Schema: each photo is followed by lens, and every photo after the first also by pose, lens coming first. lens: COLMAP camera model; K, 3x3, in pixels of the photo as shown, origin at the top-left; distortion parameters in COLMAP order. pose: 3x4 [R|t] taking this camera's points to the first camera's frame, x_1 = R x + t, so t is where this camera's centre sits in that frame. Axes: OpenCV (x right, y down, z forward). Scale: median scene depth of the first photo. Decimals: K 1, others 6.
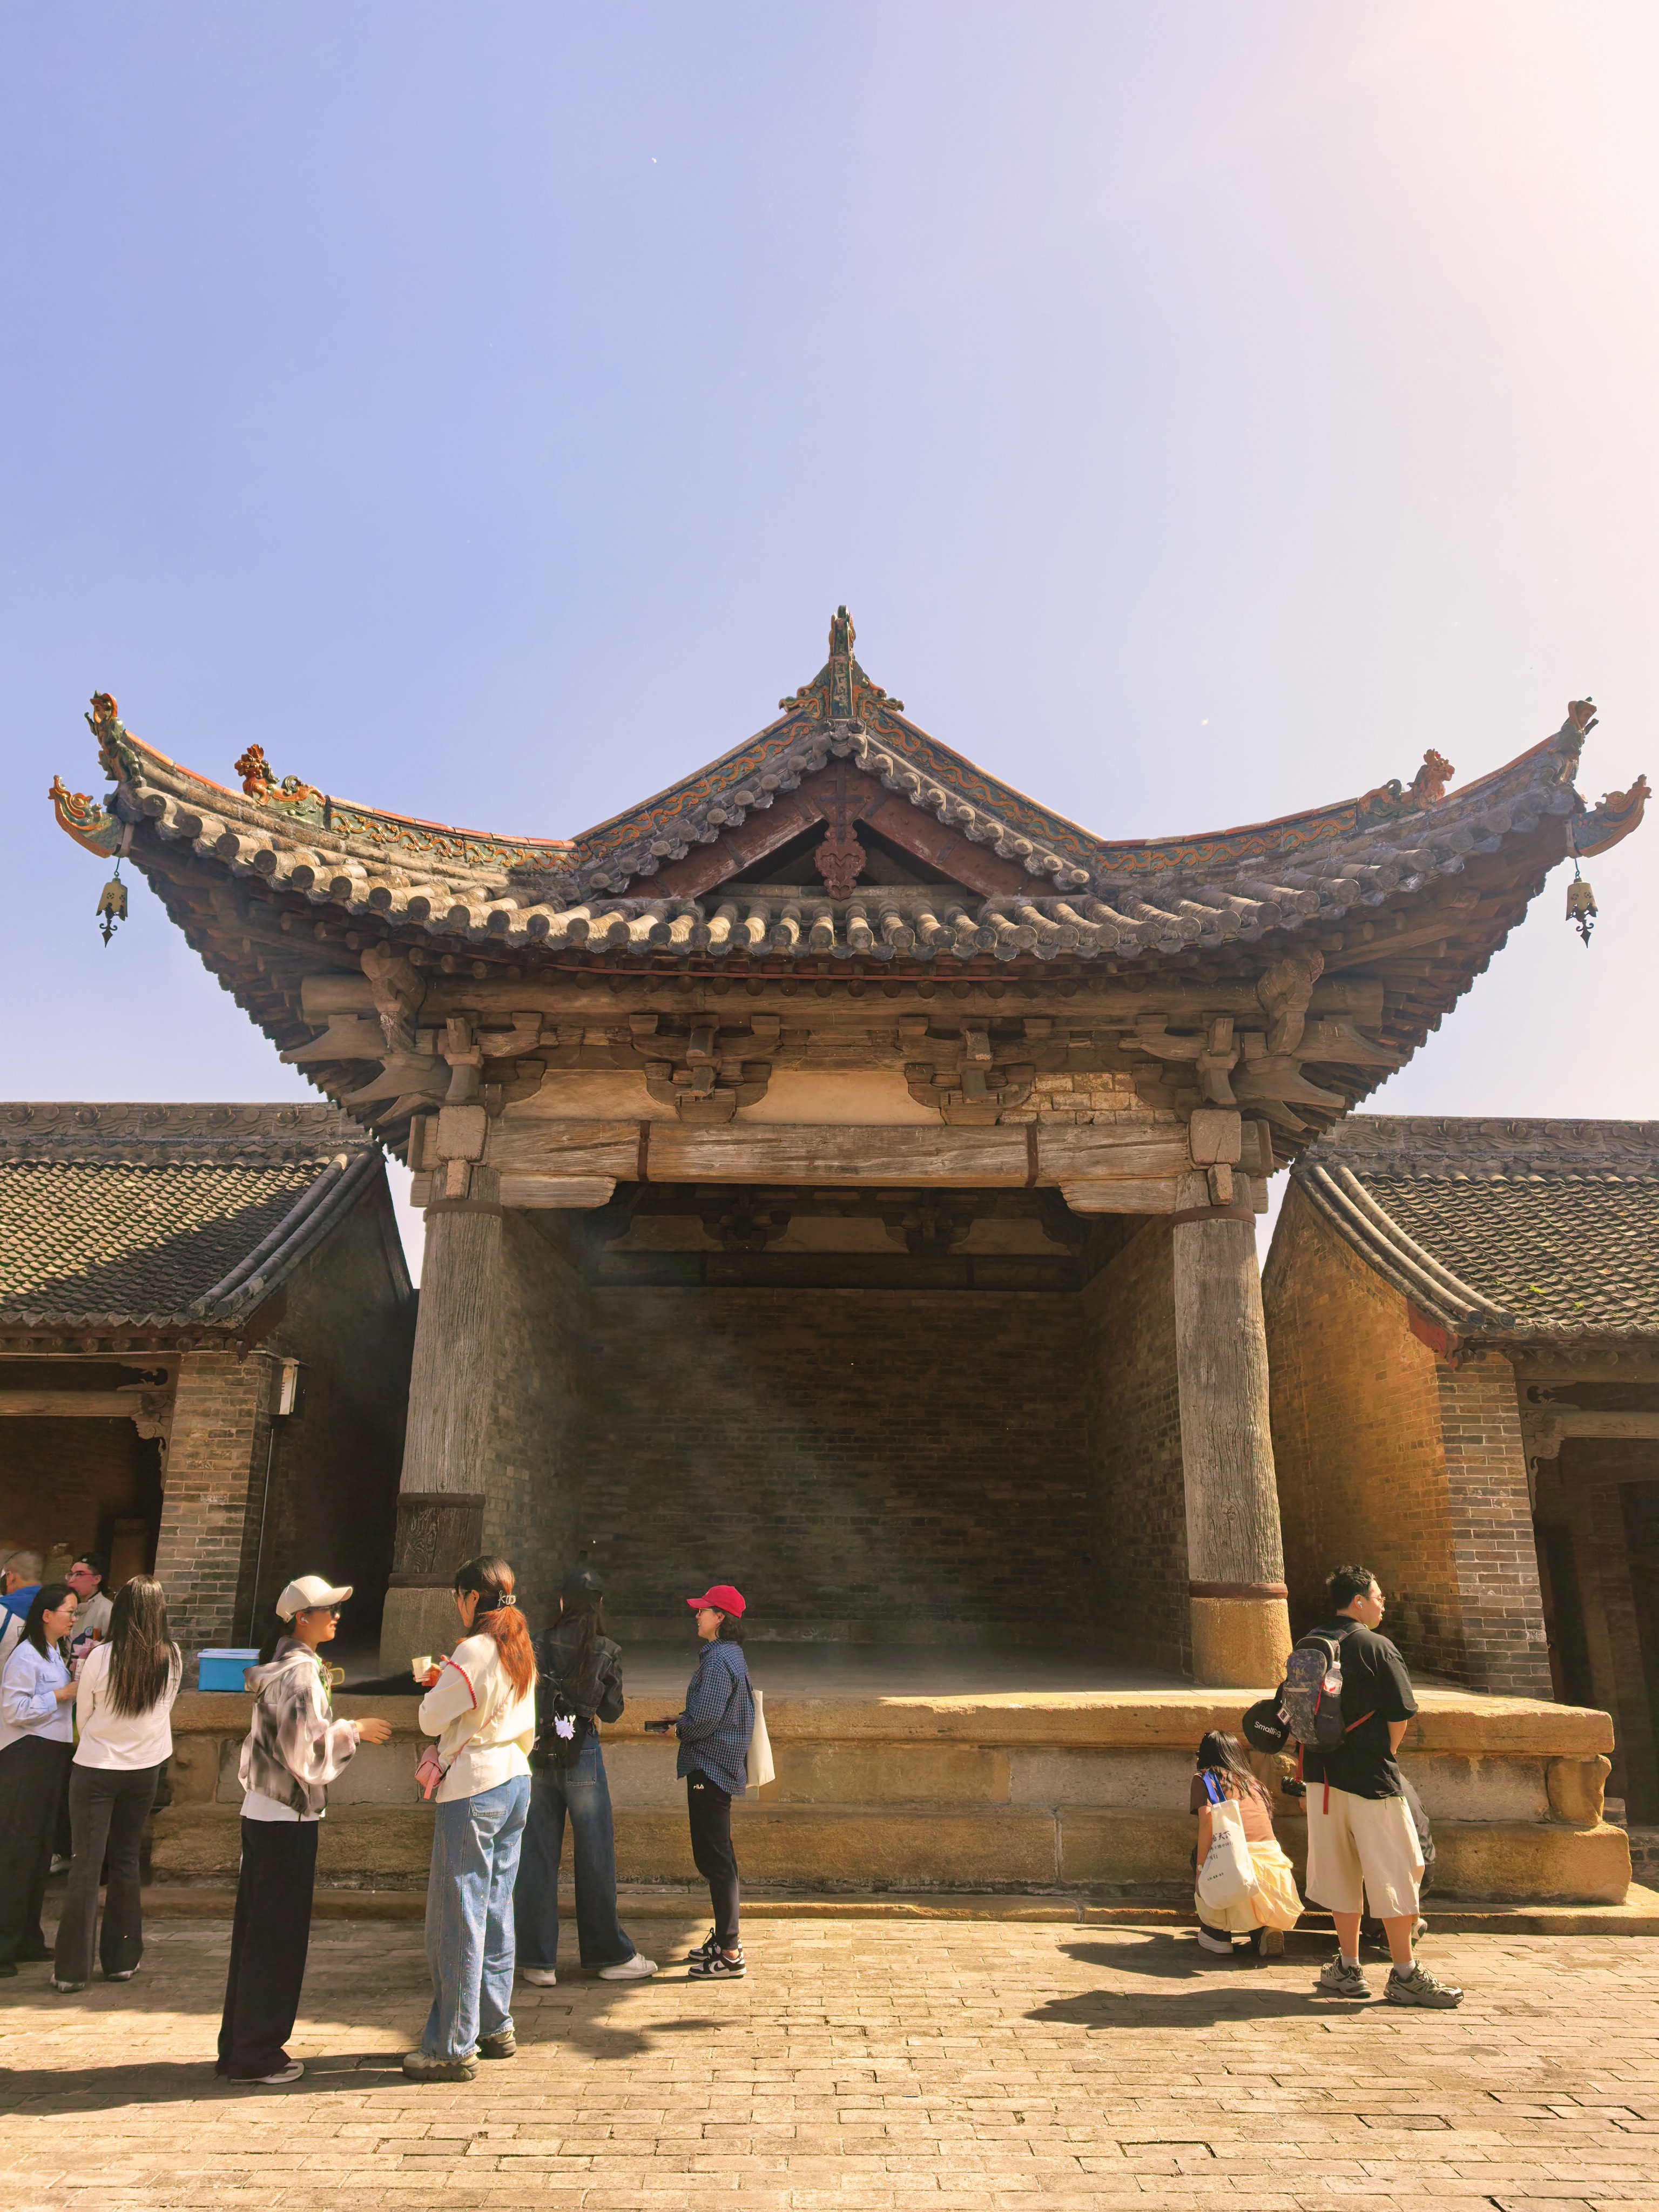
lens RADIAL K [[1575.0, 0, 814.9], [0, 1575.0, 1100.4], [0, 0, 1]] dist [0.052670, -0.047619]
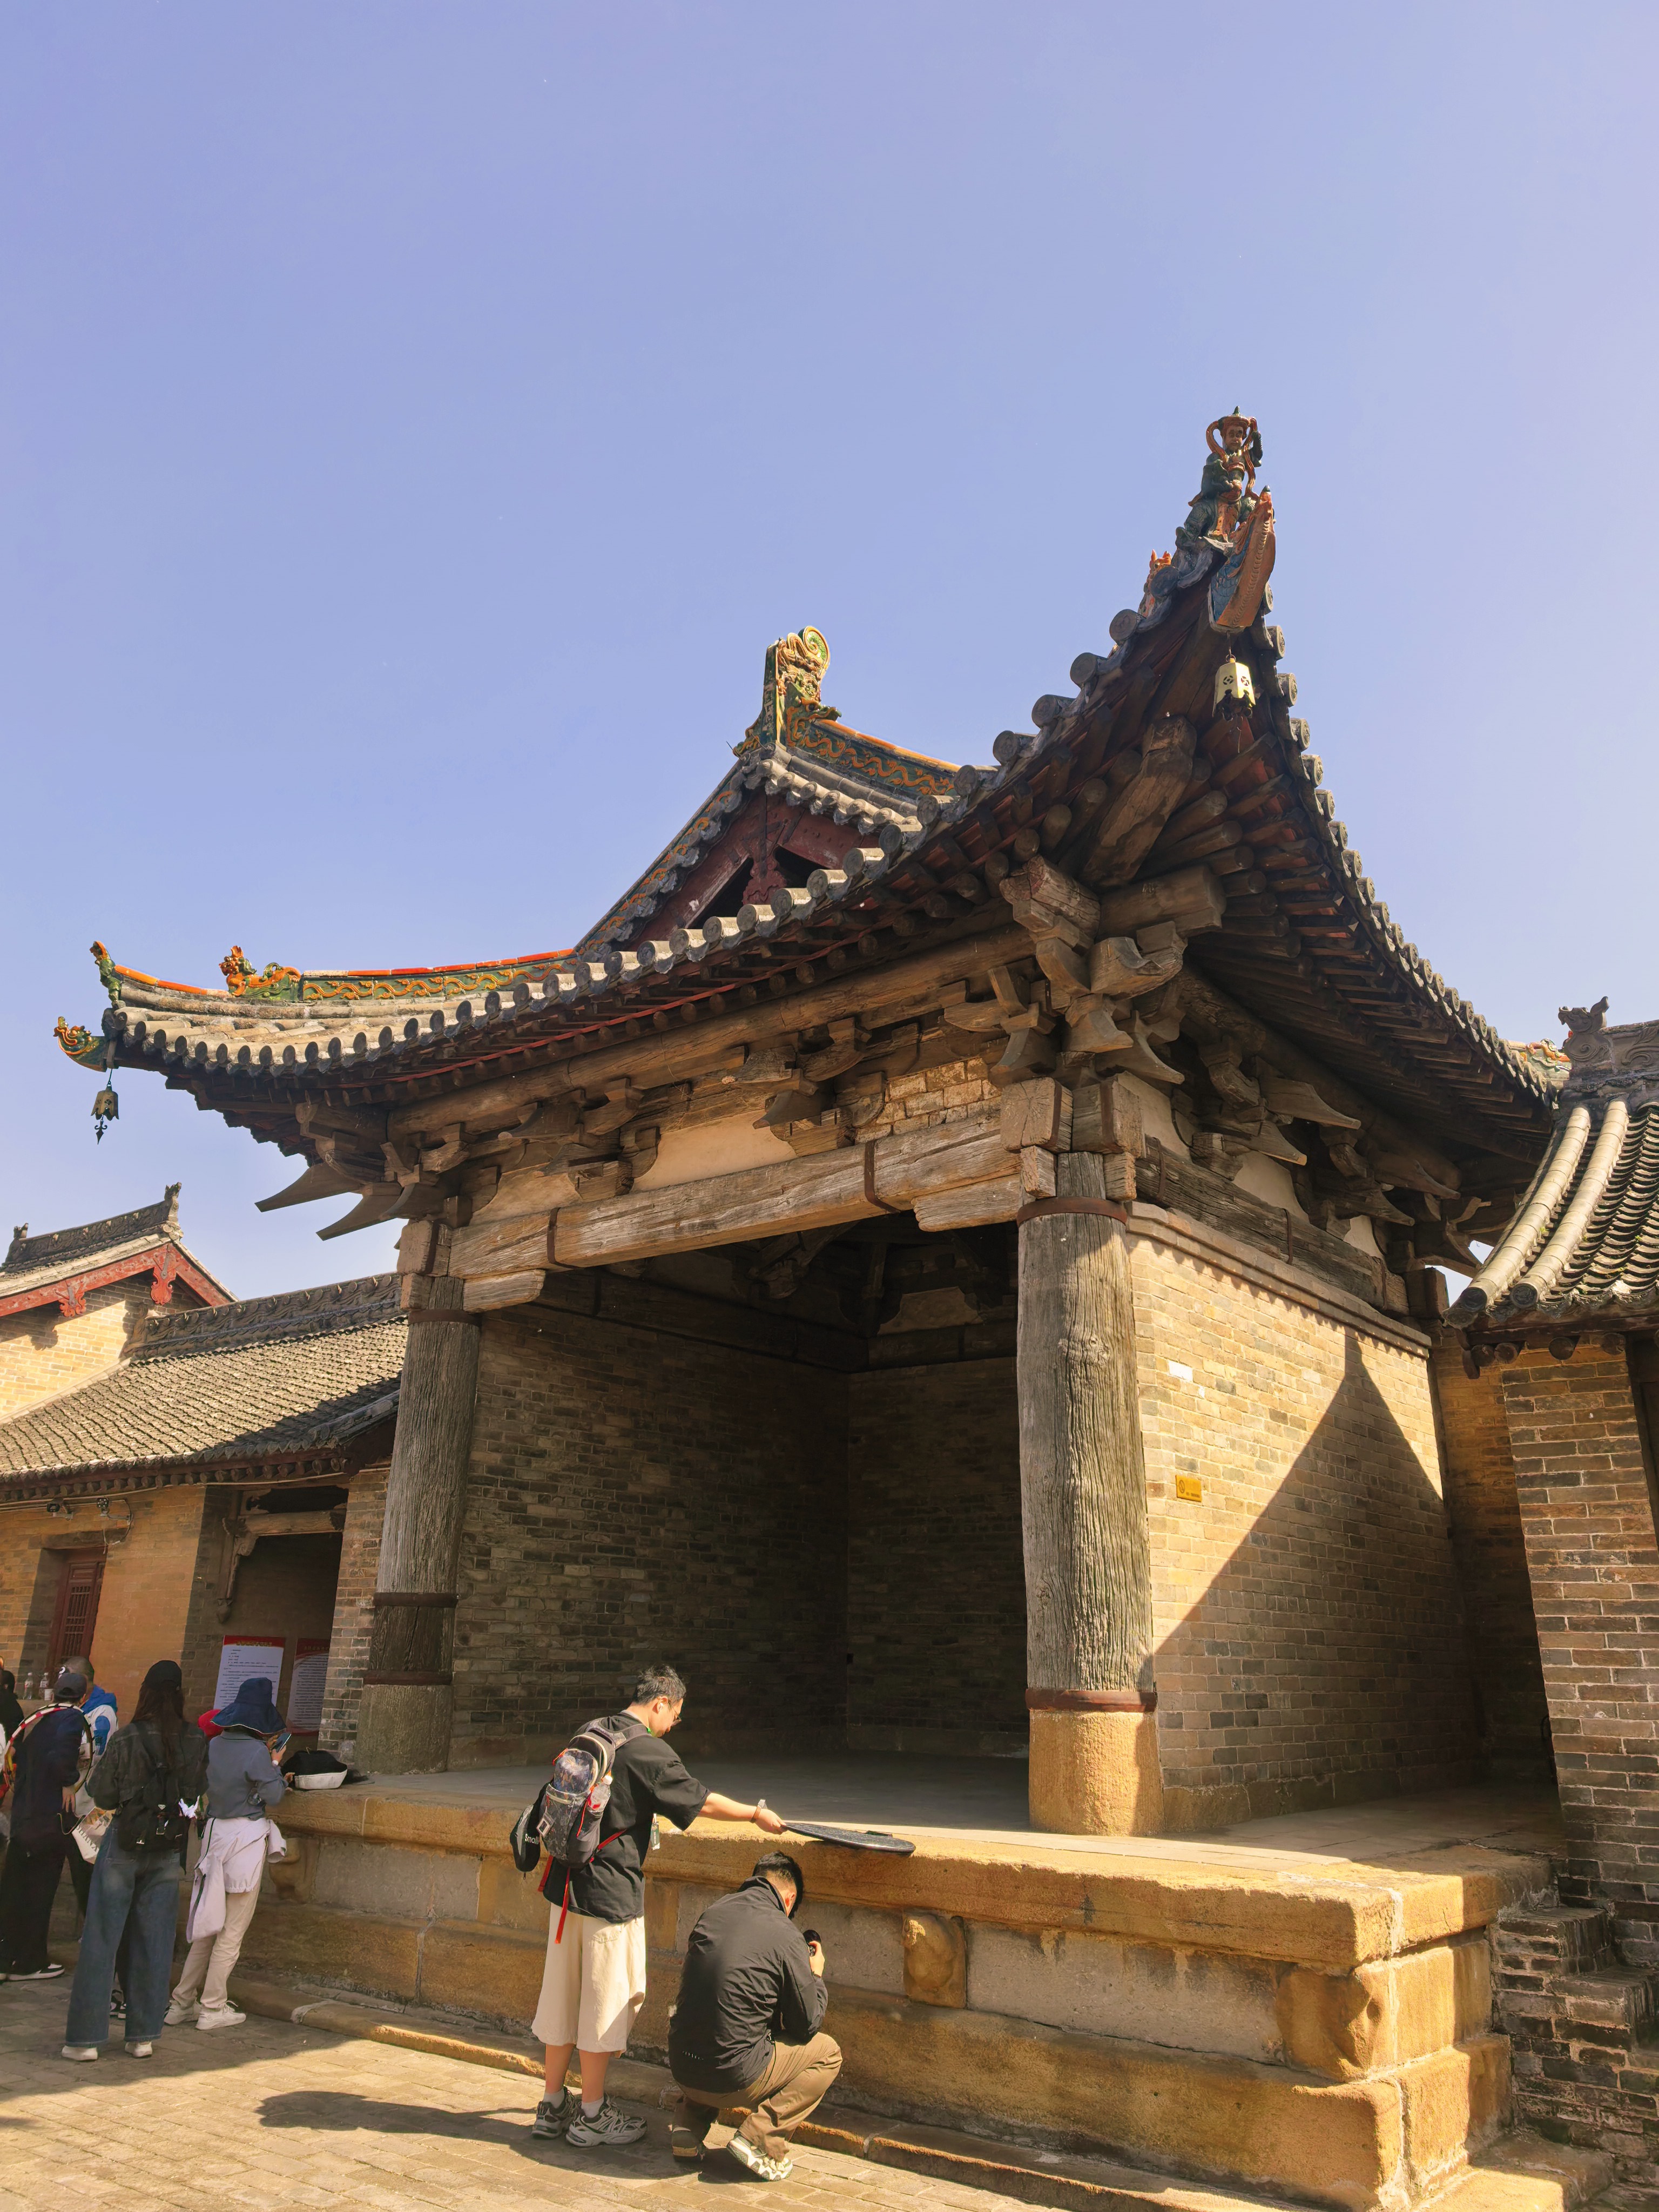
lens RADIAL K [[1575.0, 0, 814.9], [0, 1575.0, 1100.4], [0, 0, 1]] dist [0.052670, -0.047619]
pose [[0.795117, -0.199428, -0.572728, 0.599473], [0.160805, 0.979911, -0.117966, 0.088917], [0.584748, 0.001700, 0.811213, 0.283865]]
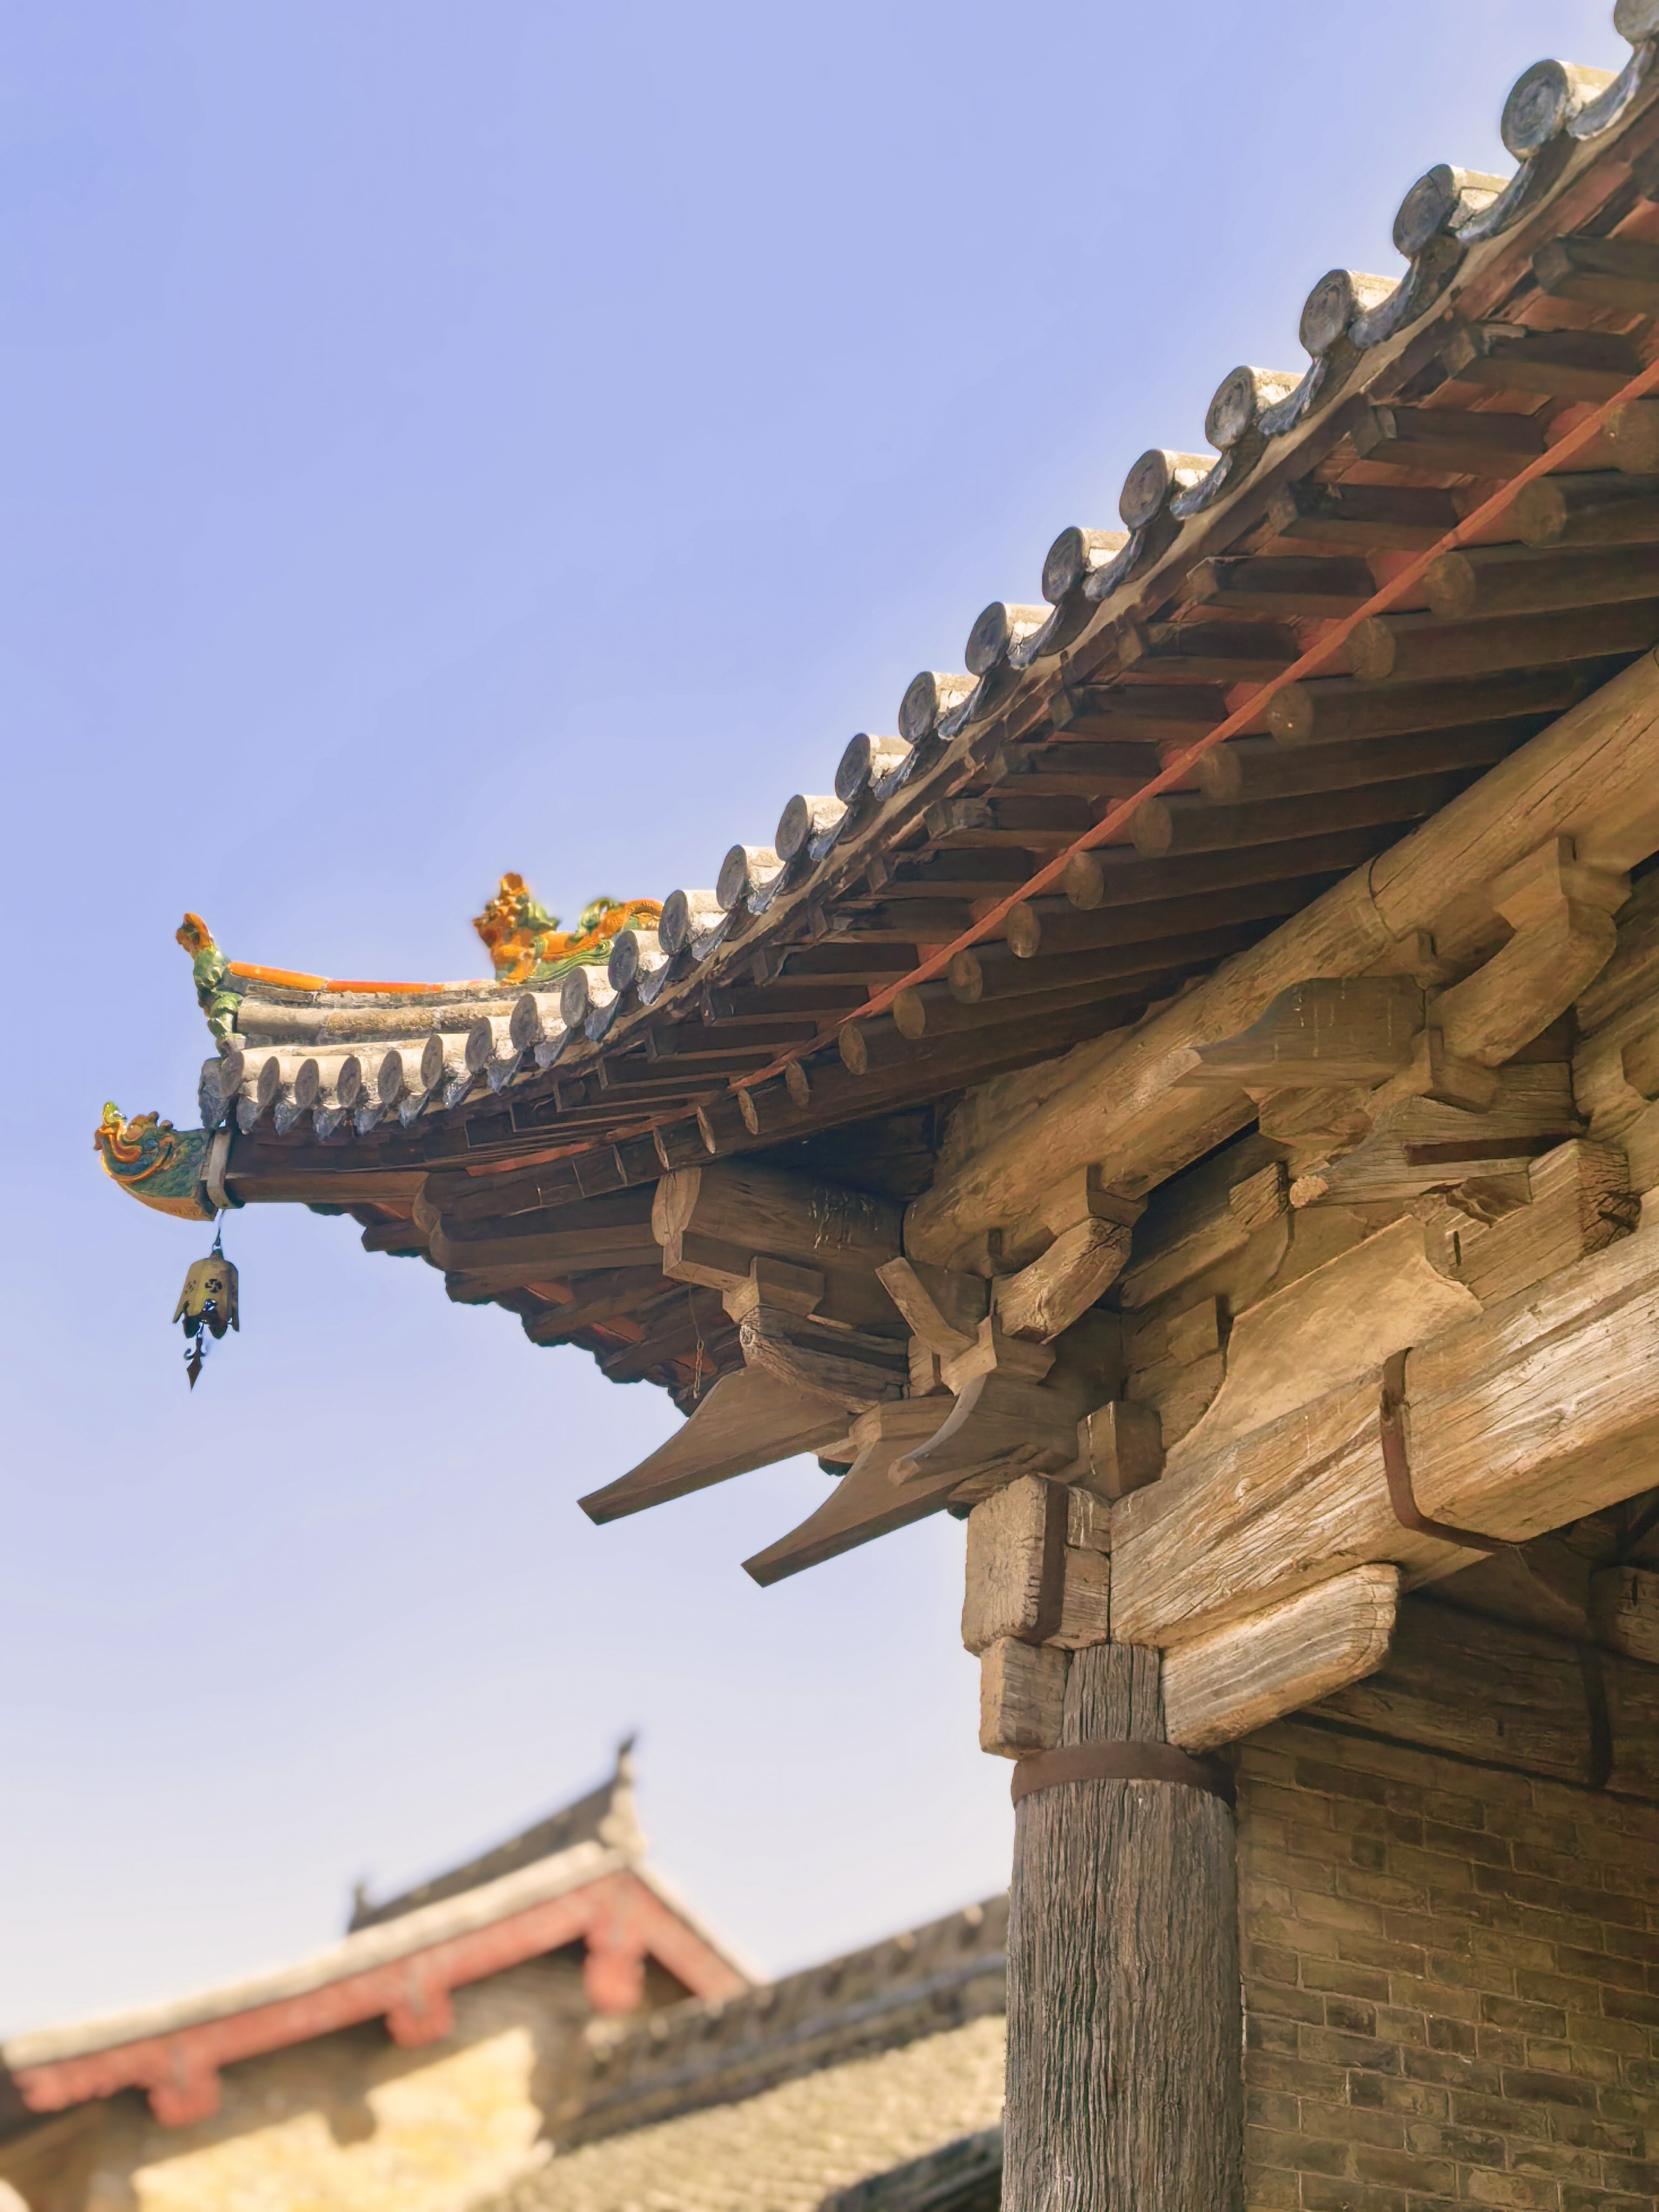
lens RADIAL K [[3076.1, 0, 829.5], [0, 3076.1, 1106.0], [0, 0, 1]] dist [0.233220, -0.972991]
pose [[0.503573, -0.419447, -0.755301, 0.310031], [0.199604, 0.907070, -0.370650, 0.169378], [0.840579, 0.035888, 0.540499, 0.570816]]
